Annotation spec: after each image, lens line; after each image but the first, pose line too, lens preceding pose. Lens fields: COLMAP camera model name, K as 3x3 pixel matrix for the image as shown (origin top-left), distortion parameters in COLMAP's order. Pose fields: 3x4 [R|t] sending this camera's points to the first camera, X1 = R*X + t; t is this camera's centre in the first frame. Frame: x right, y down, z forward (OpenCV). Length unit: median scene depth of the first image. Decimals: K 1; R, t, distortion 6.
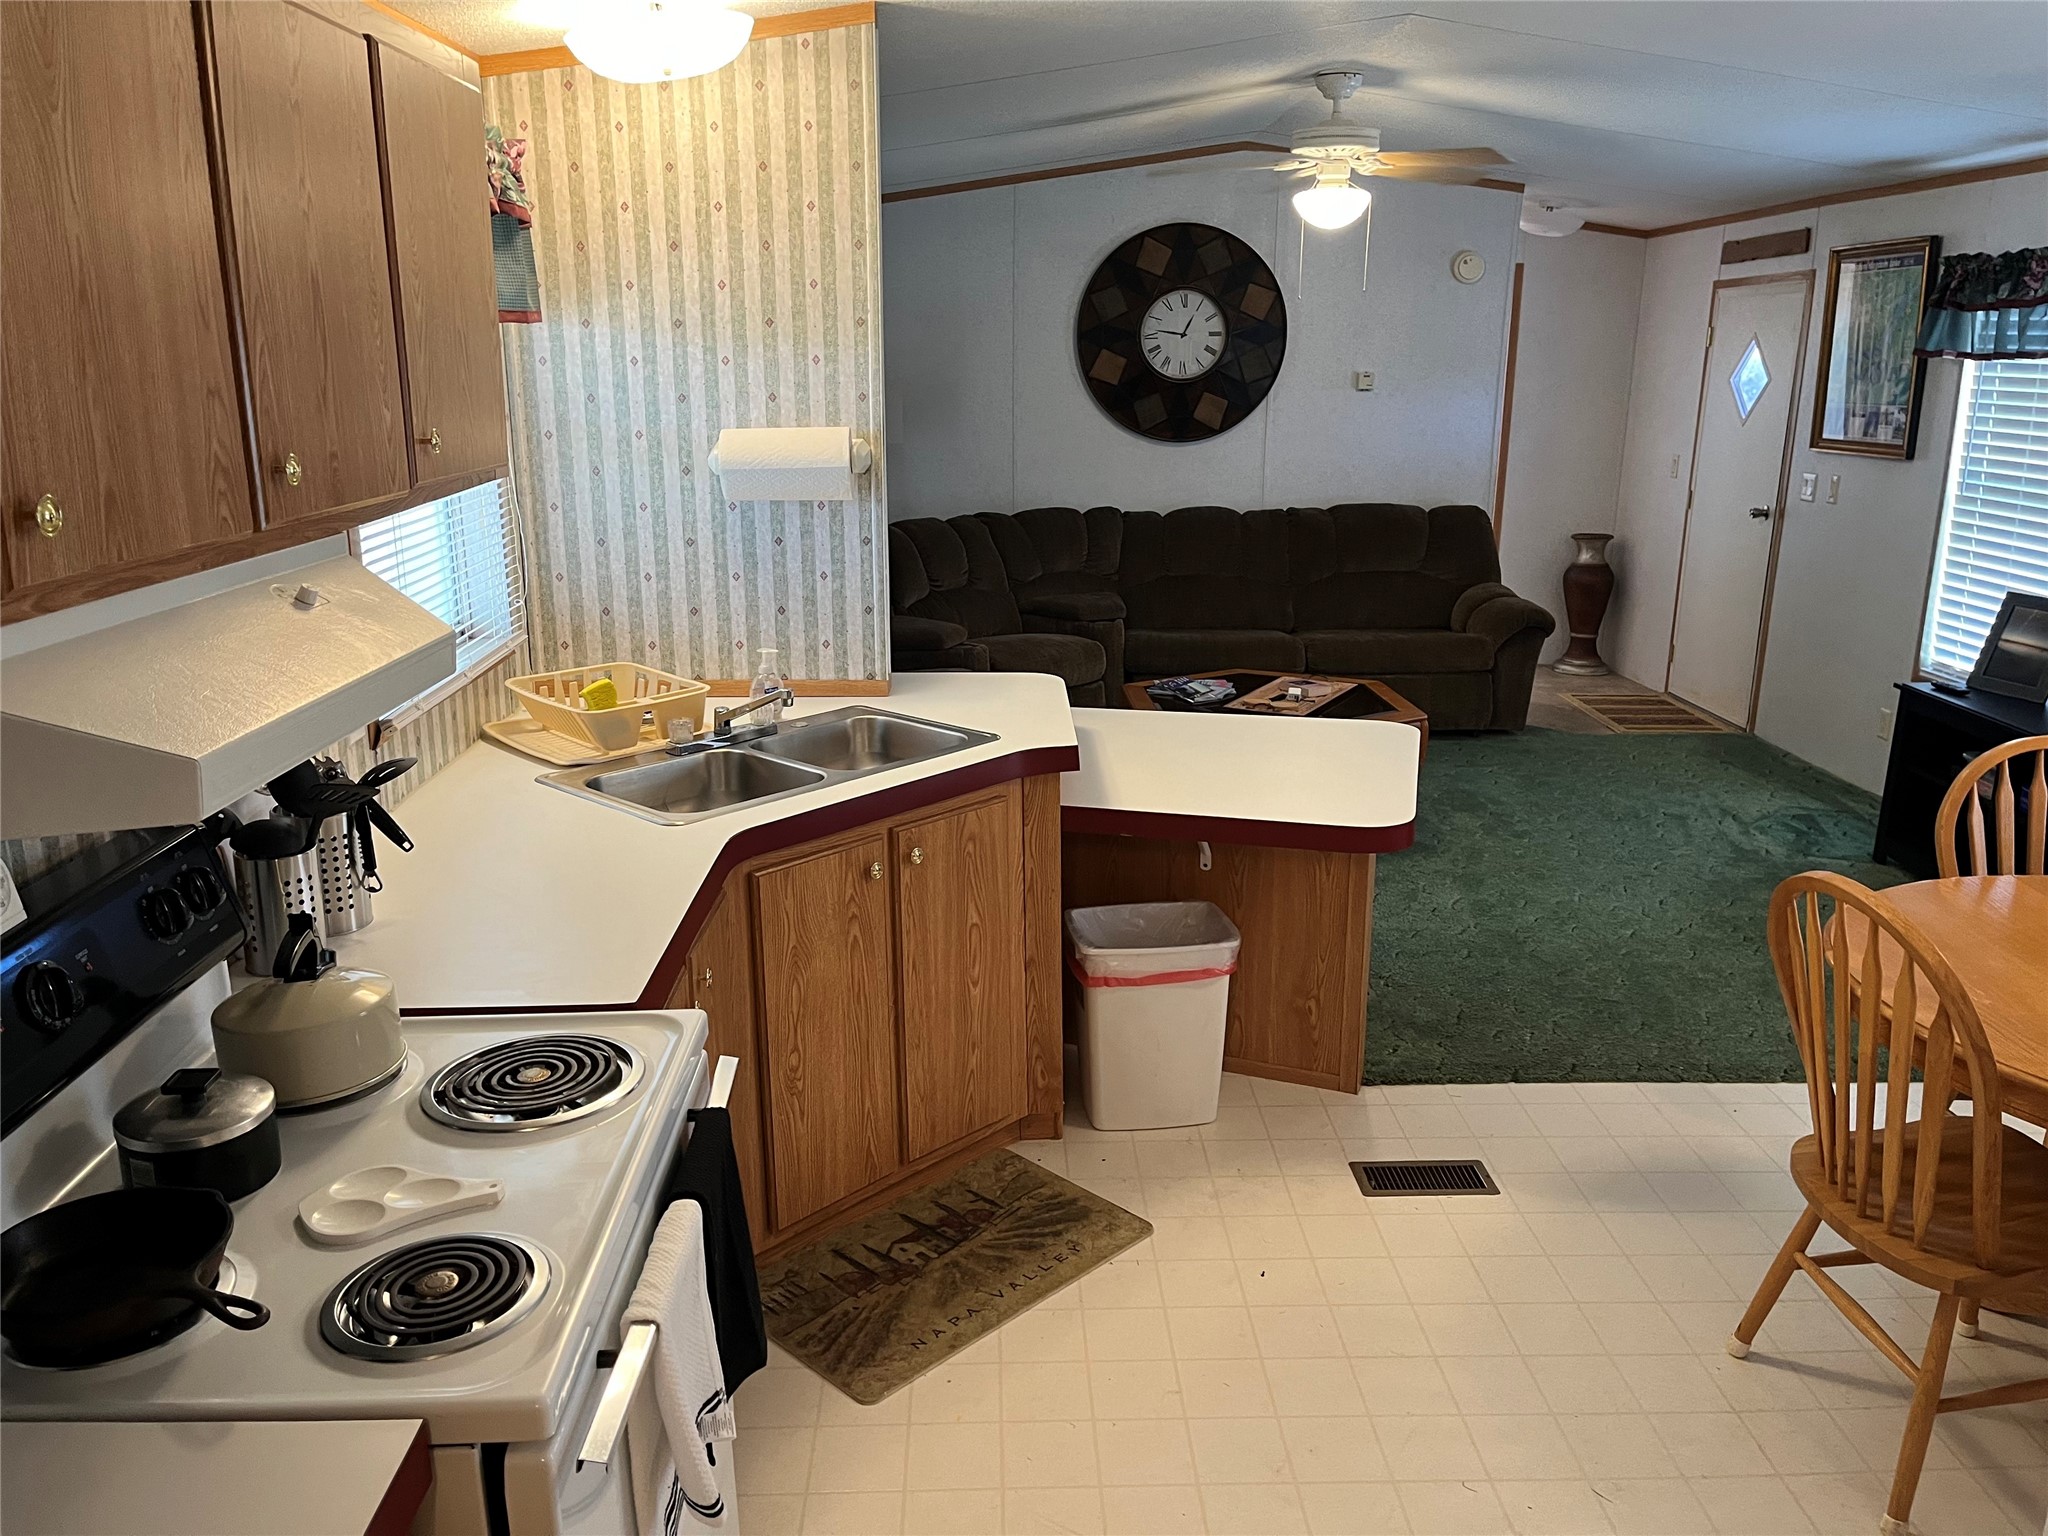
lens RADIAL K [[1543.6, 0, 987.7], [0, 1543.6, 766.7], [0, 0, 1]] dist [0.035120, -0.043559]
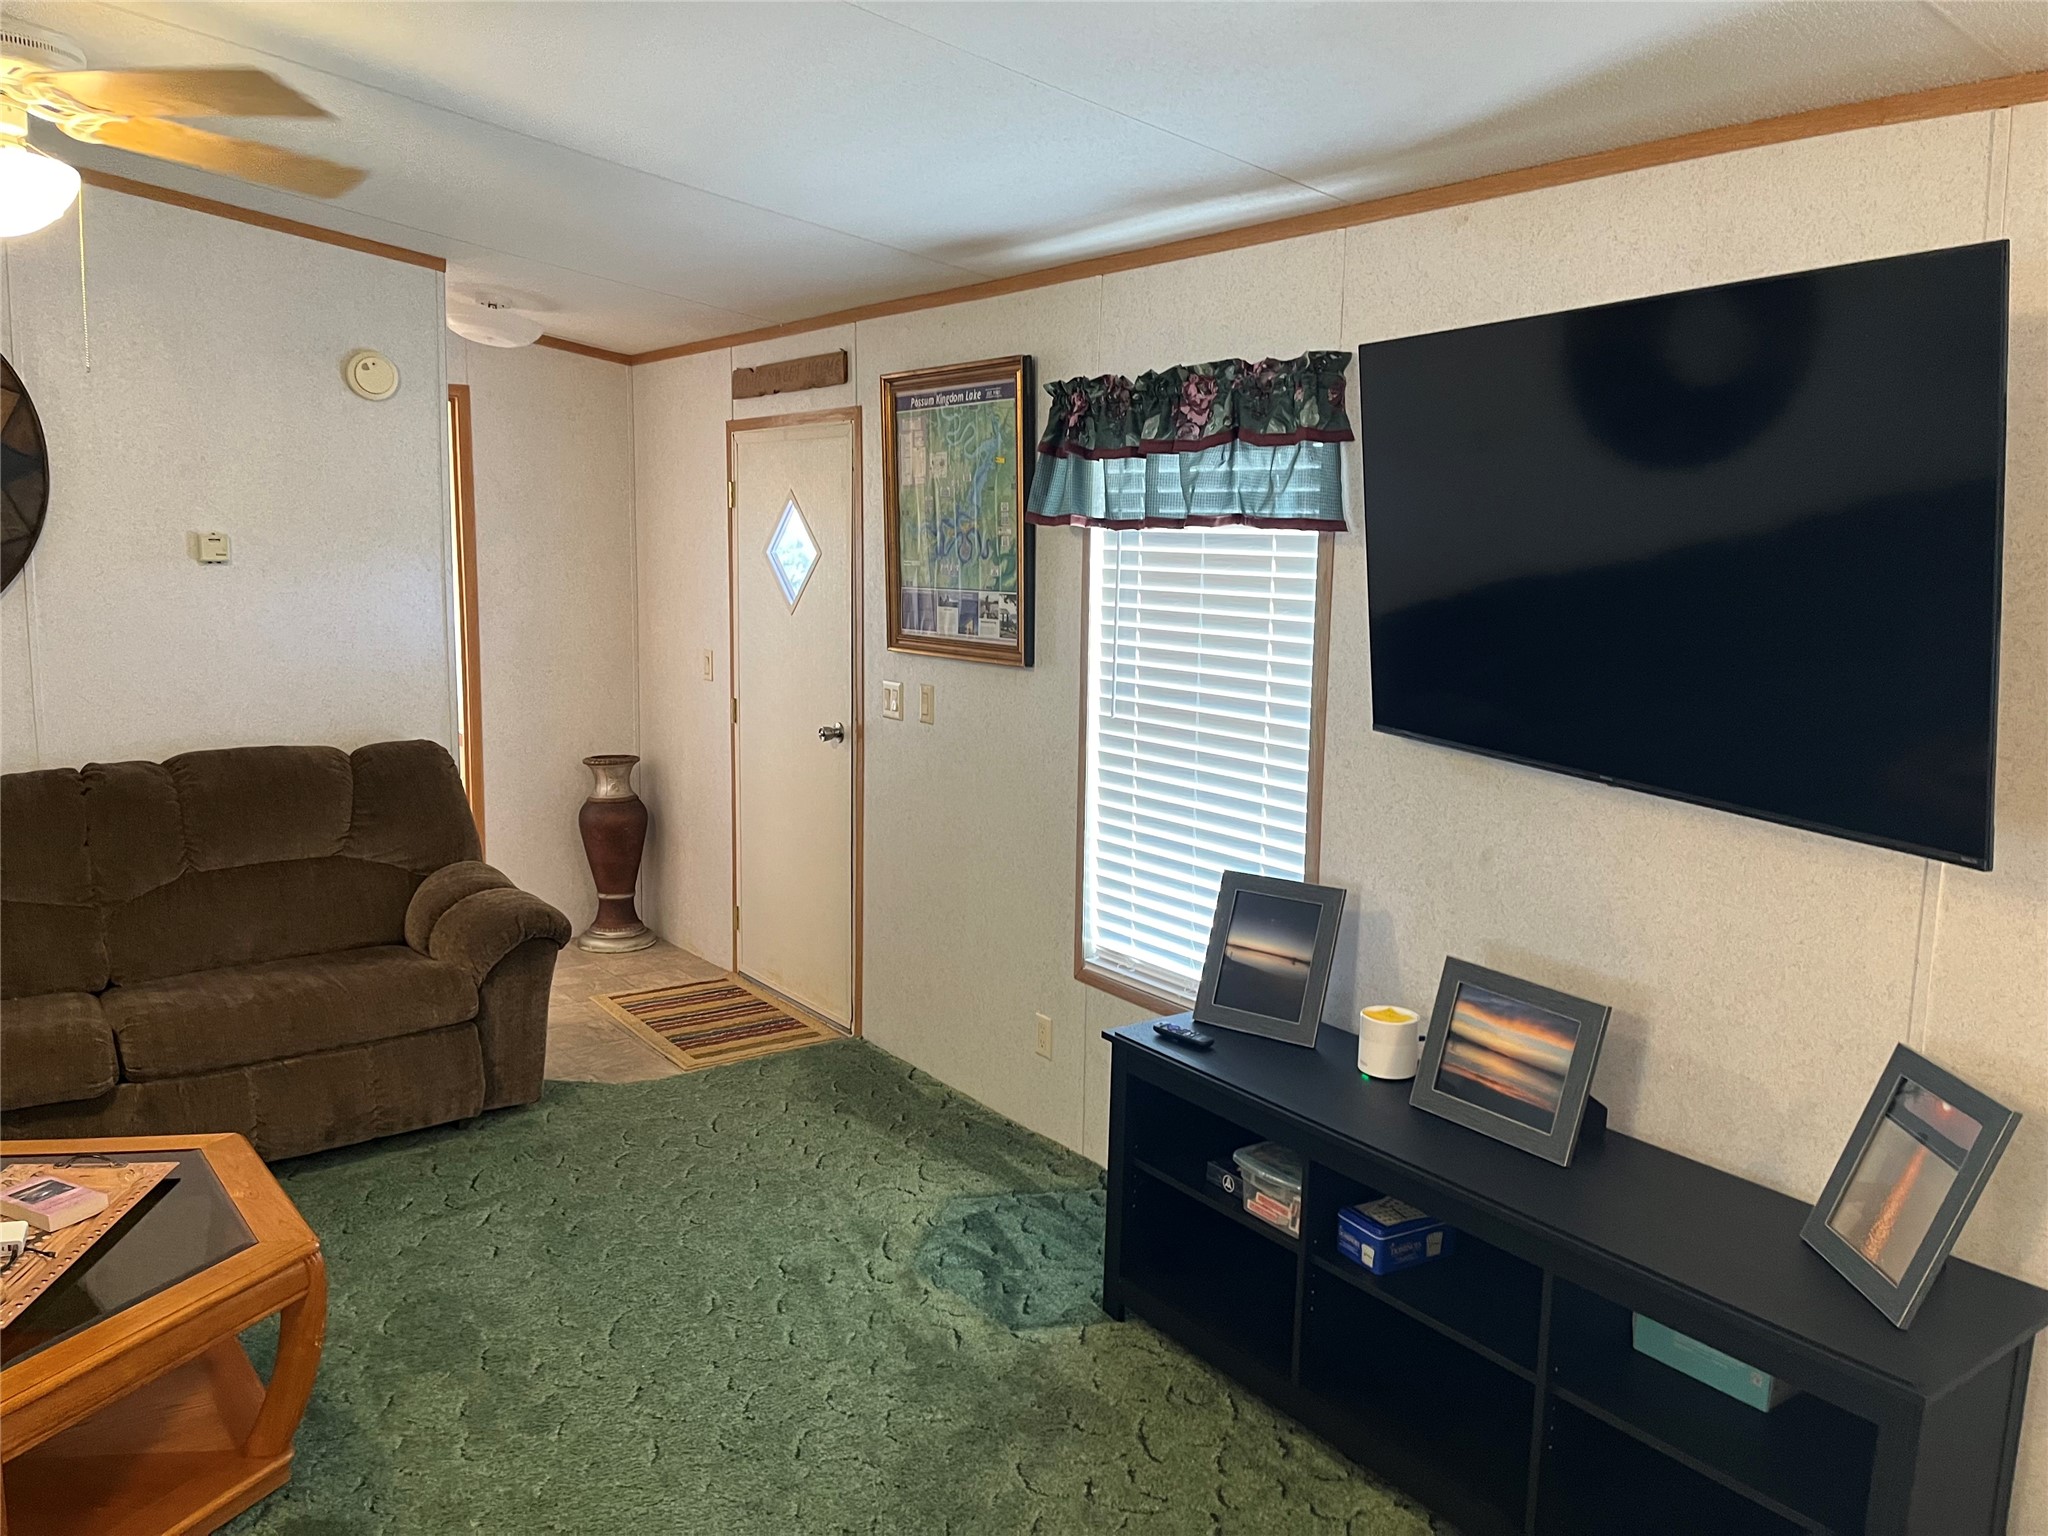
lens RADIAL K [[1604.9, 0, 1021.5], [0, 1604.9, 756.2], [0, 0, 1]] dist [0.145044, -0.190306]
pose [[0.814425, -0.070085, 0.576021, 0.151831], [0.136235, 0.988027, -0.072406, -0.096626], [-0.564050, 0.137444, 0.814222, 0.379638]]
